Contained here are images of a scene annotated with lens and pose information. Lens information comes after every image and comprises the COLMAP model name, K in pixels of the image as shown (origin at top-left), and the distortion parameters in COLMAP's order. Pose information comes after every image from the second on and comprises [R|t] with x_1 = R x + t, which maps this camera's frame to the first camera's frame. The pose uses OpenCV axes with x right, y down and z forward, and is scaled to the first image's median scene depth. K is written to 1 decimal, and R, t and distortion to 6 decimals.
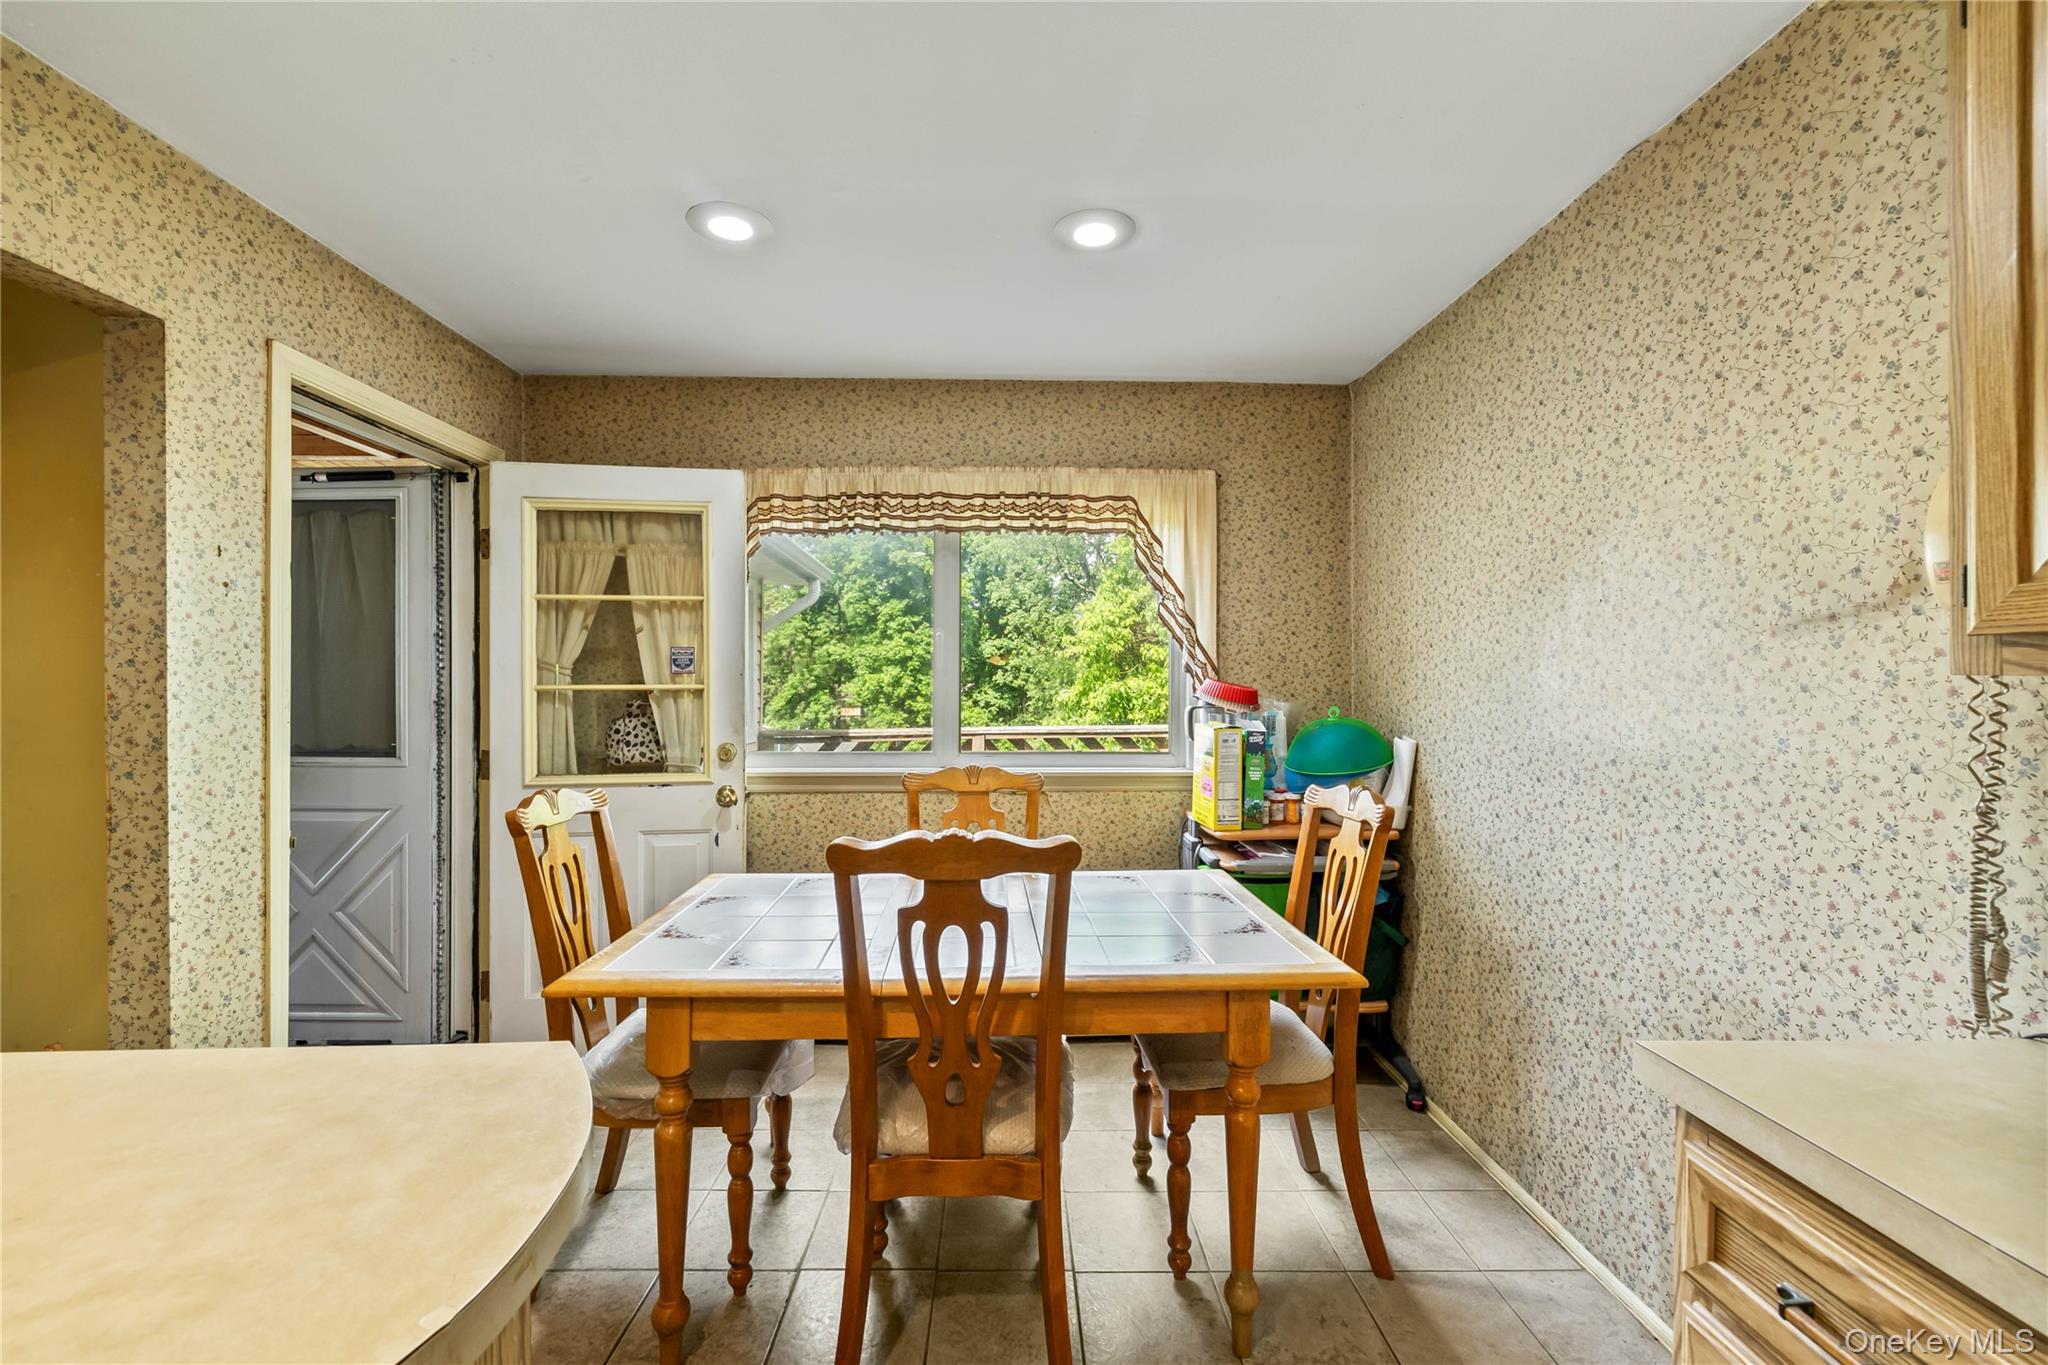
lens RADIAL K [[857.3, 0, 1018.4], [0, 857.3, 681.8], [0, 0, 1]] dist [-0.000231, -0.000134]
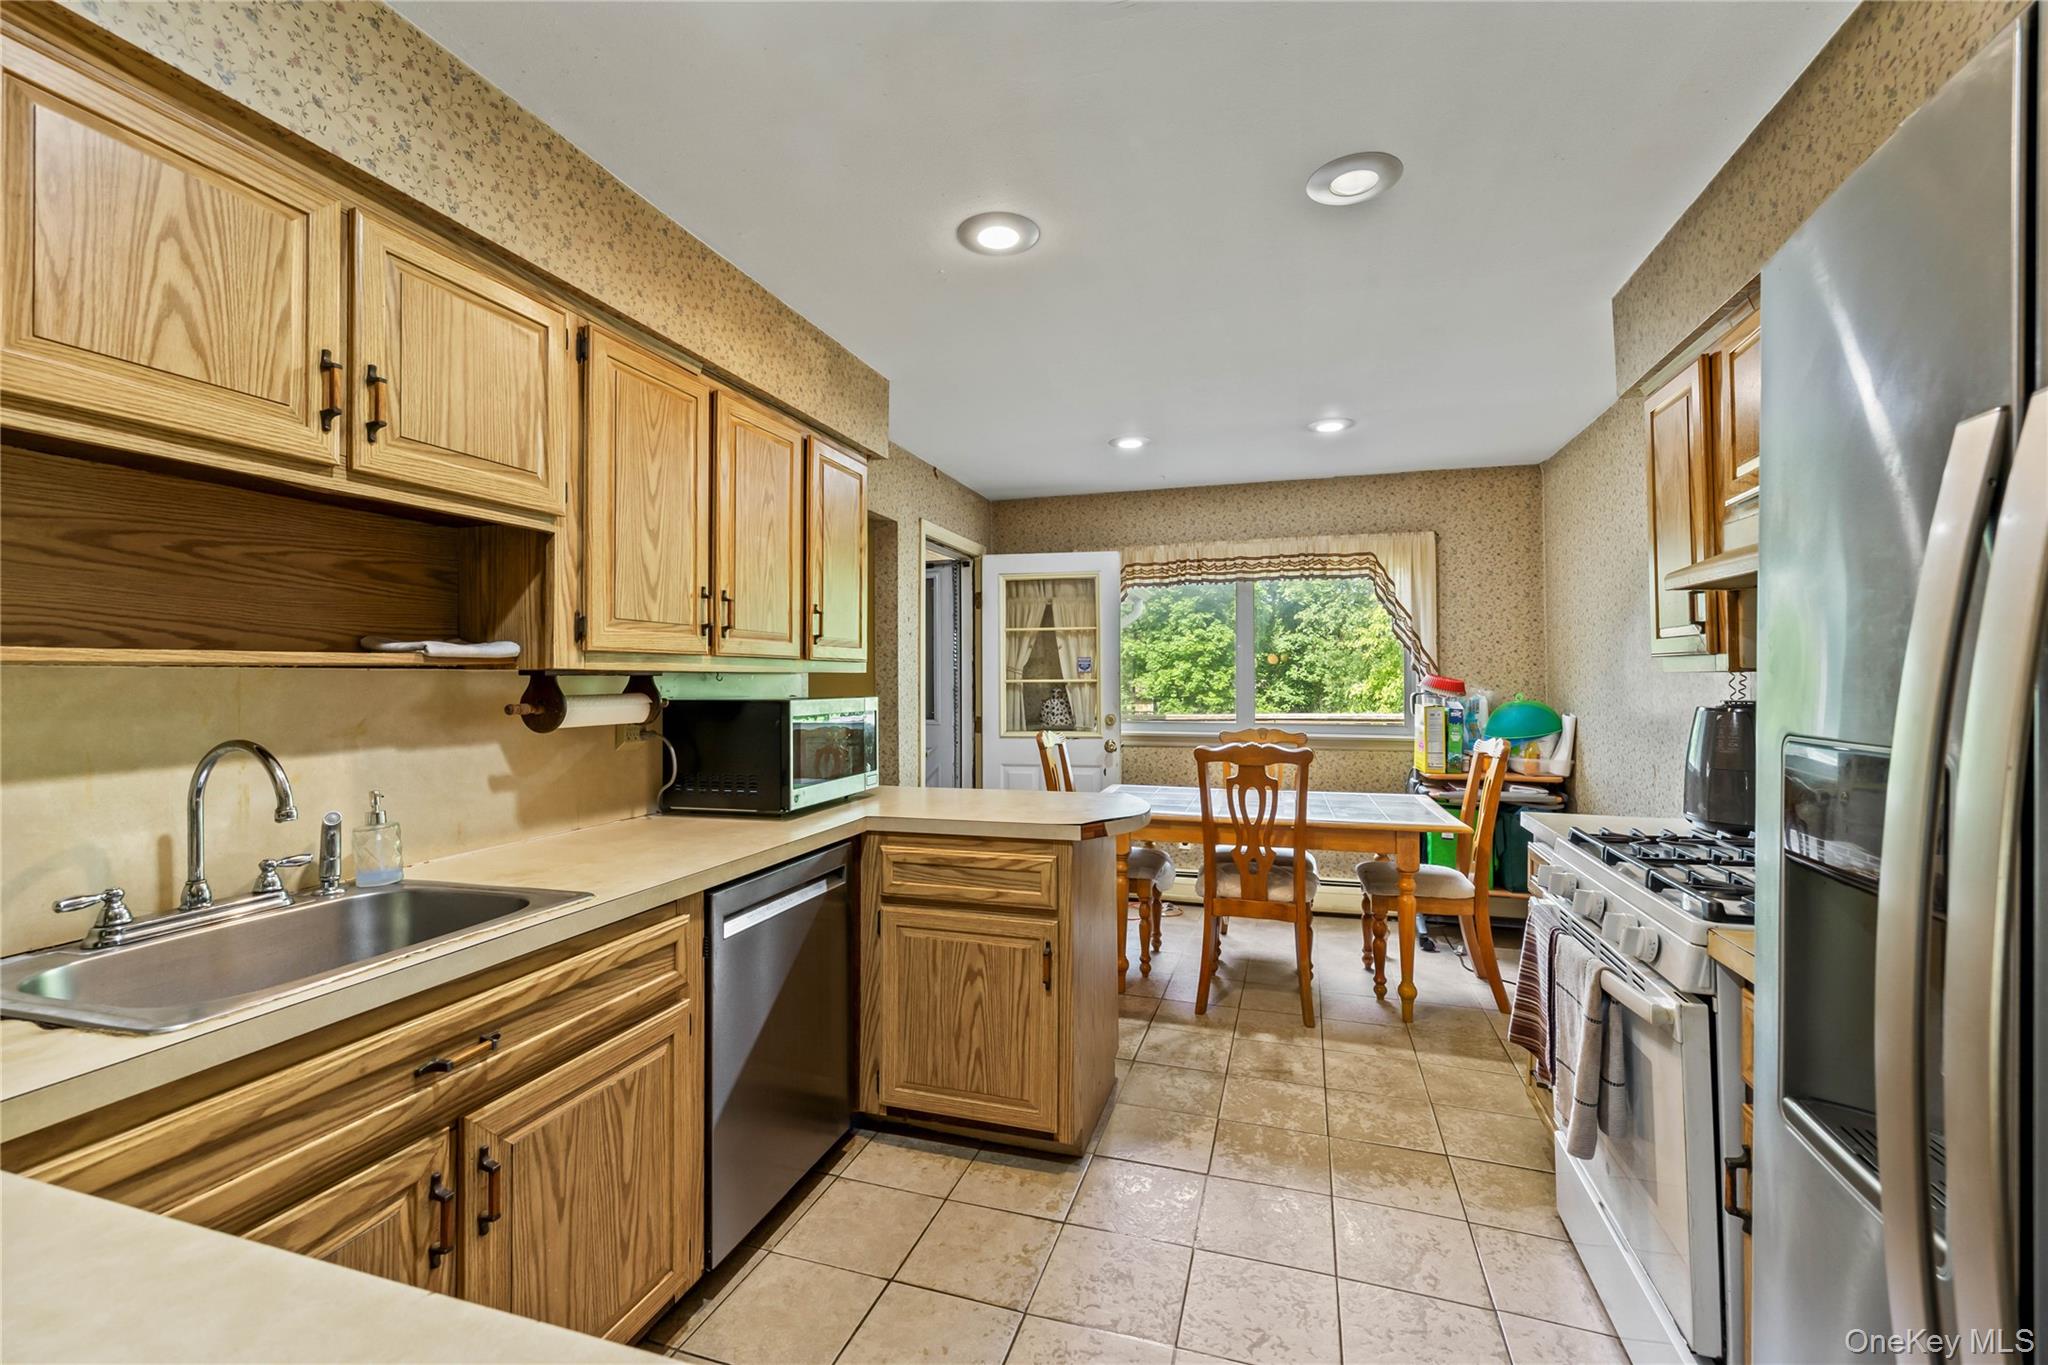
lens RADIAL K [[857.3, 0, 1018.1], [0, 857.3, 664.4], [0, 0, 1]] dist [-0.000231, -0.000134]
pose [[0.944416, -0.008420, -0.328644, 0.039448], [0.003415, 0.999869, -0.015805, 0.000176], [0.328735, 0.013805, 0.944321, -0.616352]]
